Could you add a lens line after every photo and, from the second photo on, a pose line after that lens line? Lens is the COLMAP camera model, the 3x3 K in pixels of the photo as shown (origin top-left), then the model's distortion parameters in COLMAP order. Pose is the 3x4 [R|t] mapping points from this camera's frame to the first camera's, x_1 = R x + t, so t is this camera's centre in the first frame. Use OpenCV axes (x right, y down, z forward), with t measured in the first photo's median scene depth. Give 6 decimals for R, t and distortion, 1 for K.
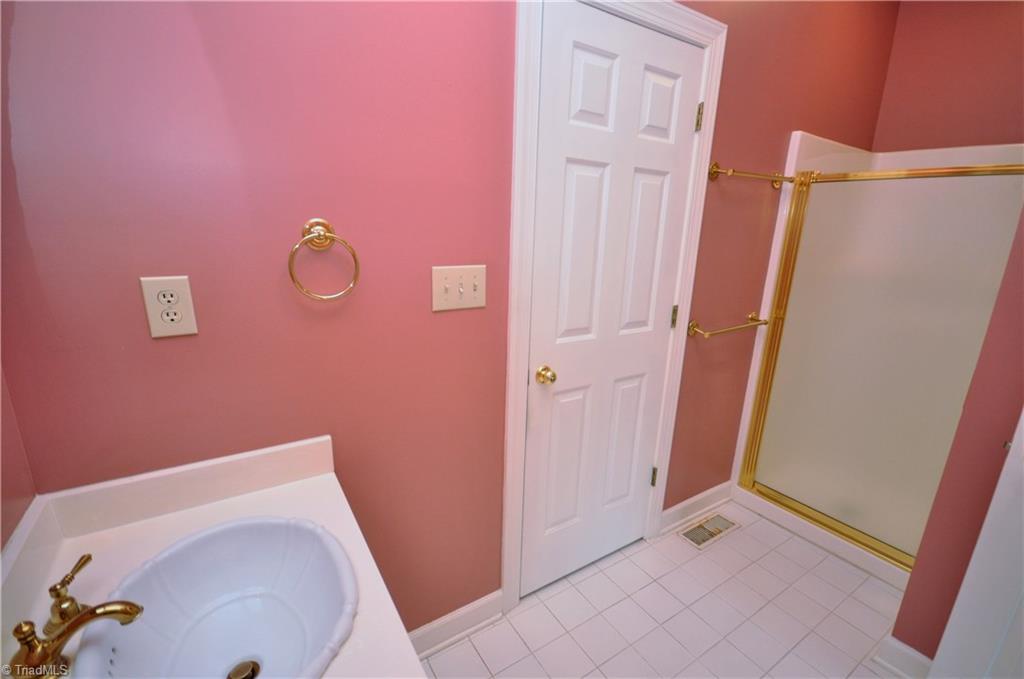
lens RADIAL K [[452.1, 0, 510.4], [0, 452.1, 346.7], [0, 0, 1]] dist [0.002862, 0.000125]
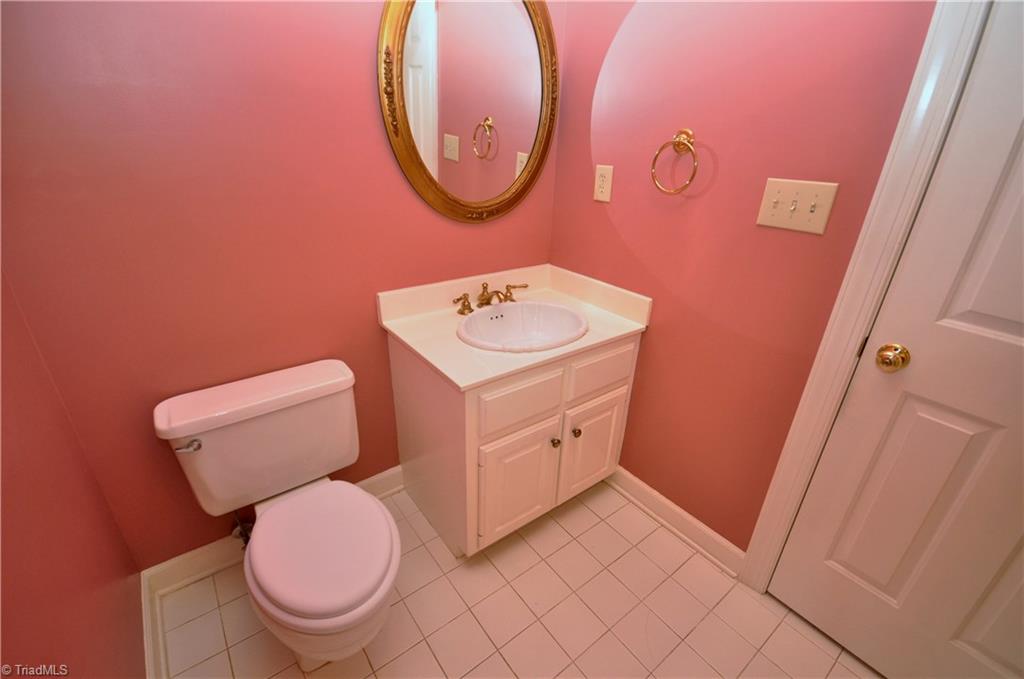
lens RADIAL K [[452.1, 0, 510.4], [0, 452.1, 346.7], [0, 0, 1]] dist [0.002862, 0.000125]
pose [[0.079599, 0.400677, -0.912755, 0.811753], [-0.287952, 0.885867, 0.363763, -0.046843], [0.954331, 0.233874, 0.185890, 0.358494]]
